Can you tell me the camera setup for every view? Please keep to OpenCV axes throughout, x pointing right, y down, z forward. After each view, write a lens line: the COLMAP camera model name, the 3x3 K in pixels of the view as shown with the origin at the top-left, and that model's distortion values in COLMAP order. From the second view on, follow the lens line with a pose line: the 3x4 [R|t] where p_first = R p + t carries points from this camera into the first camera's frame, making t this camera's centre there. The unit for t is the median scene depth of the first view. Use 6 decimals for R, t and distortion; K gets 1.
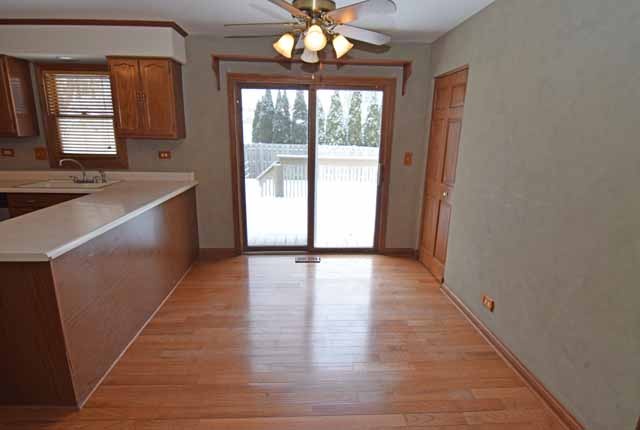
lens RADIAL K [[324.3, 0, 317.1], [0, 324.3, 213.5], [0, 0, 1]] dist [-0.016672, -0.003588]
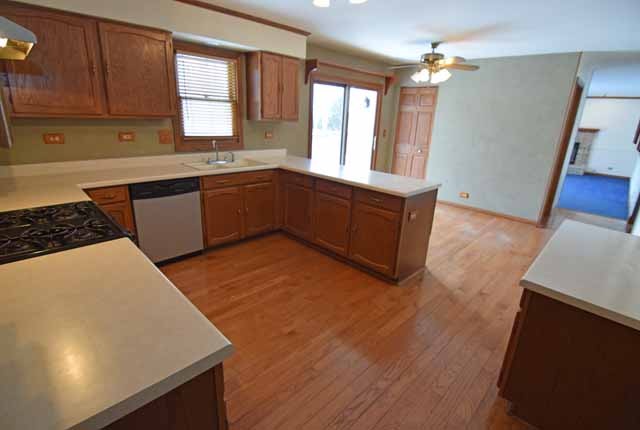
lens RADIAL K [[312.1, 0, 322.1], [0, 312.1, 210.7], [0, 0, 1]] dist [-0.017199, -0.003353]
pose [[0.736746, -0.187380, 0.649688, -1.164618], [0.142508, 0.982283, 0.121701, -0.018186], [-0.660982, 0.002923, 0.750396, 0.001958]]
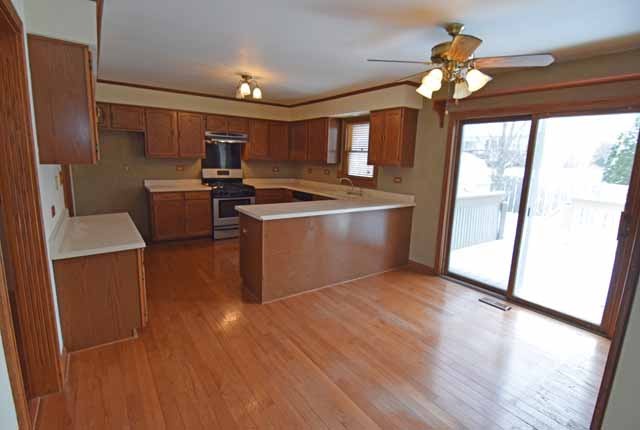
lens RADIAL K [[313.4, 0, 319.9], [0, 313.4, 211.5], [0, 0, 1]] dist [-0.017434, -0.000185]
pose [[0.537086, 0.144145, -0.831120, 0.427957], [-0.230306, 0.972915, 0.019909, -0.012885], [0.811479, 0.180719, 0.555736, 0.079708]]
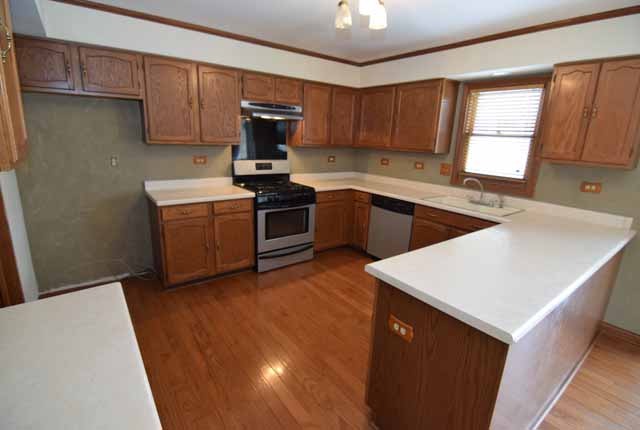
lens RADIAL K [[312.1, 0, 320.1], [0, 312.1, 211.7], [0, 0, 1]] dist [-0.017199, -0.003353]
pose [[0.557068, 0.199117, -0.806243, -0.242977], [-0.229990, 0.969849, 0.080613, -0.040586], [0.797985, 0.140521, 0.586067, 0.090108]]
